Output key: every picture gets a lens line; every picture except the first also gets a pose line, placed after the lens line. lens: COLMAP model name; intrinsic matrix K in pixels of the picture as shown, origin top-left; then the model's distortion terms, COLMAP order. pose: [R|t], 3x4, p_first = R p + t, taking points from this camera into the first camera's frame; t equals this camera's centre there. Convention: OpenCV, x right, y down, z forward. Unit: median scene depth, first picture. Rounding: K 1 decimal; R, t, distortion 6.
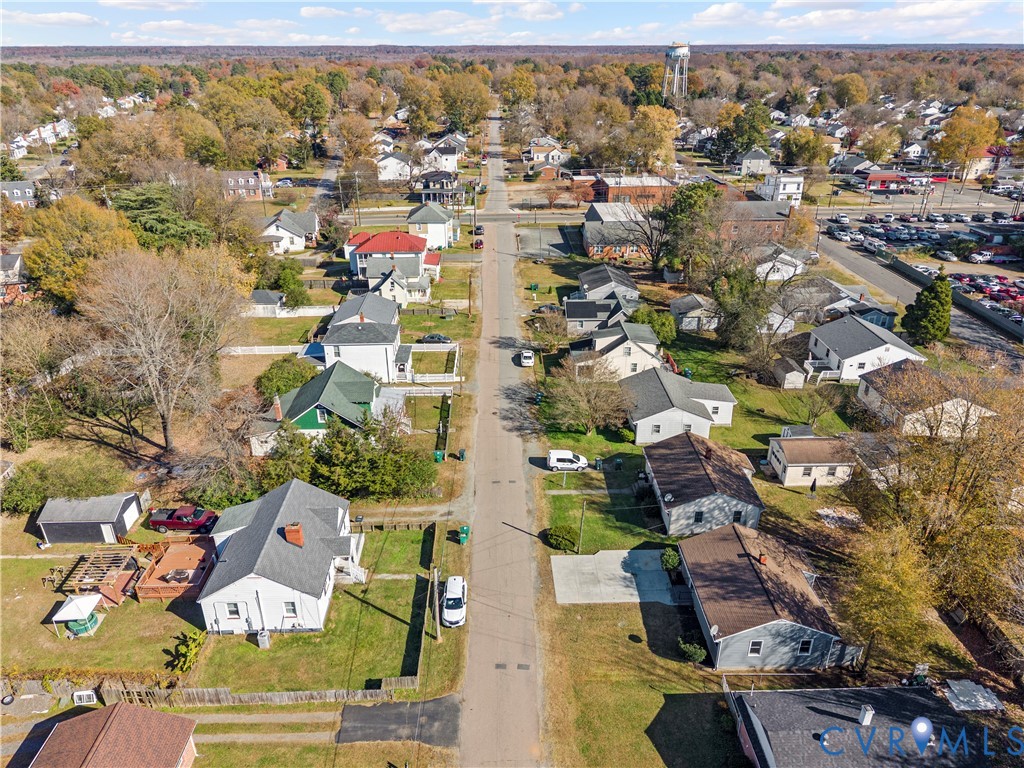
lens RADIAL K [[699.8, 0, 512.0], [0, 699.8, 384.0], [0, 0, 1]] dist [0.092408, -0.158191]
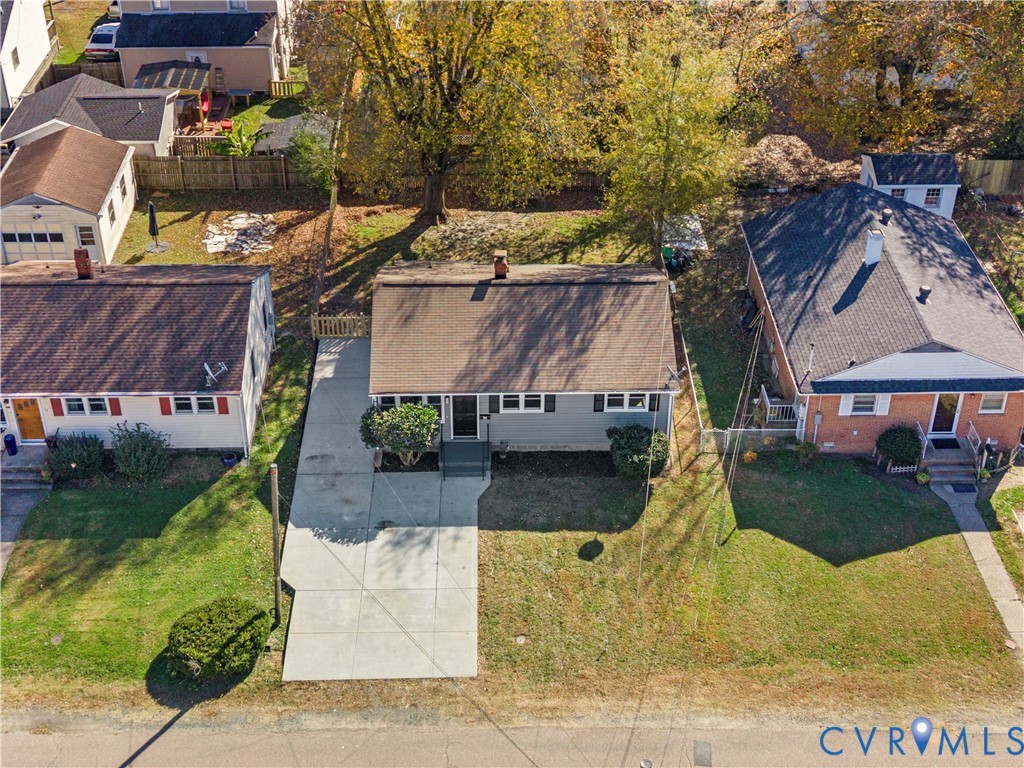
lens RADIAL K [[1396.8, 0, 510.2], [0, 1396.8, 365.4], [0, 0, 1]] dist [0.233554, -0.799377]
pose [[0.004886, -0.553425, 0.832885, -0.412531], [0.432540, 0.752117, 0.497221, -0.152068], [-0.901602, 0.357827, 0.243053, 0.672433]]
